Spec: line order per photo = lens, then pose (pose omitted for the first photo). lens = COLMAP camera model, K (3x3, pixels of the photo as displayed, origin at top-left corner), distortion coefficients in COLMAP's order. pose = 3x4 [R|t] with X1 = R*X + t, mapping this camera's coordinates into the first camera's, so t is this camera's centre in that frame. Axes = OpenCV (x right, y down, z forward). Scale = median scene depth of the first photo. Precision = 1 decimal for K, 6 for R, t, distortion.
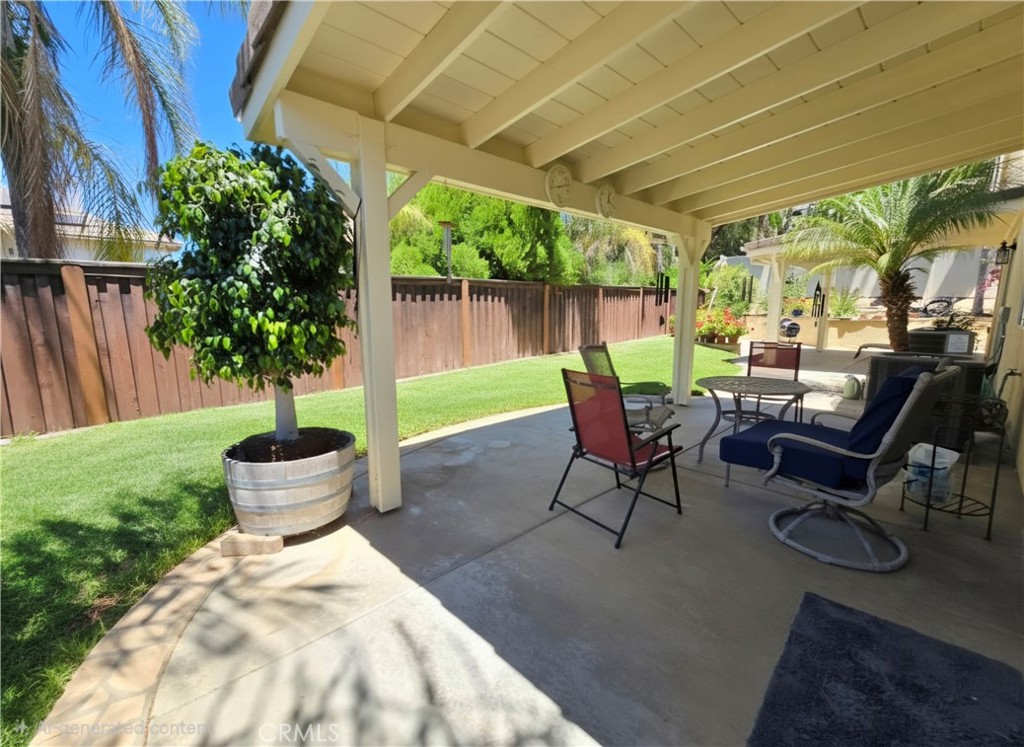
lens RADIAL K [[418.8, 0, 511.4], [0, 418.8, 372.2], [0, 0, 1]] dist [0.000196, 0.000001]
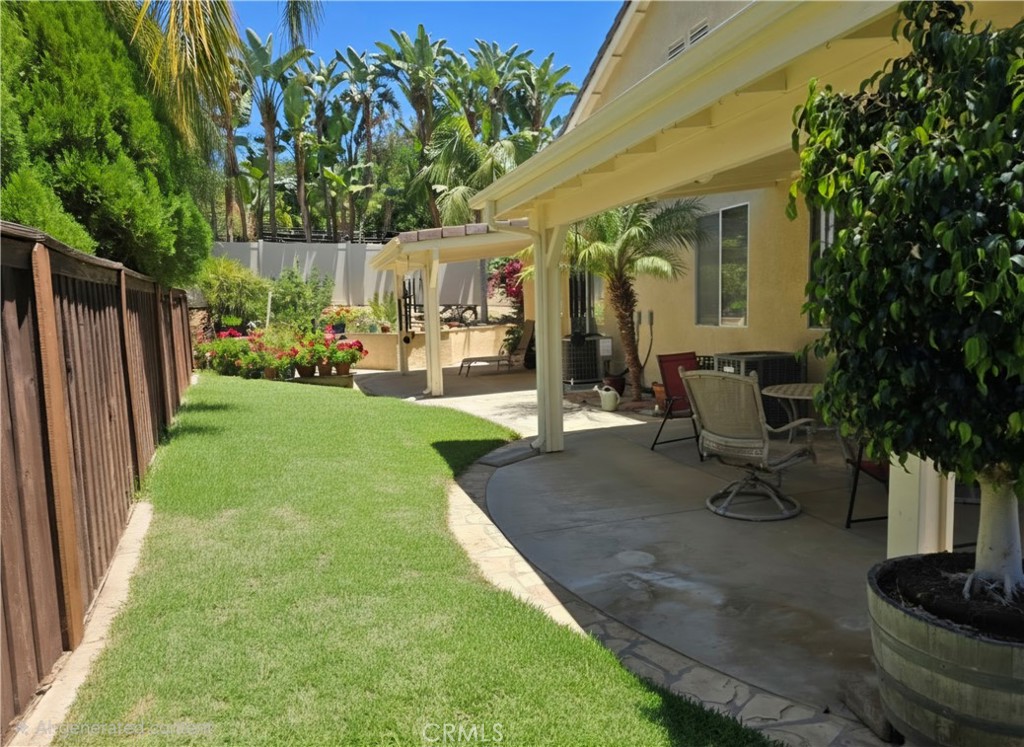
lens RADIAL K [[695.1, 0, 512.3], [0, 695.1, 376.8], [0, 0, 1]] dist [-0.000212, 0.000128]
pose [[0.453096, -0.092568, 0.886643, -0.488127], [0.157307, 0.987289, 0.022688, -0.067240], [-0.877473, 0.129195, 0.461898, 0.343329]]
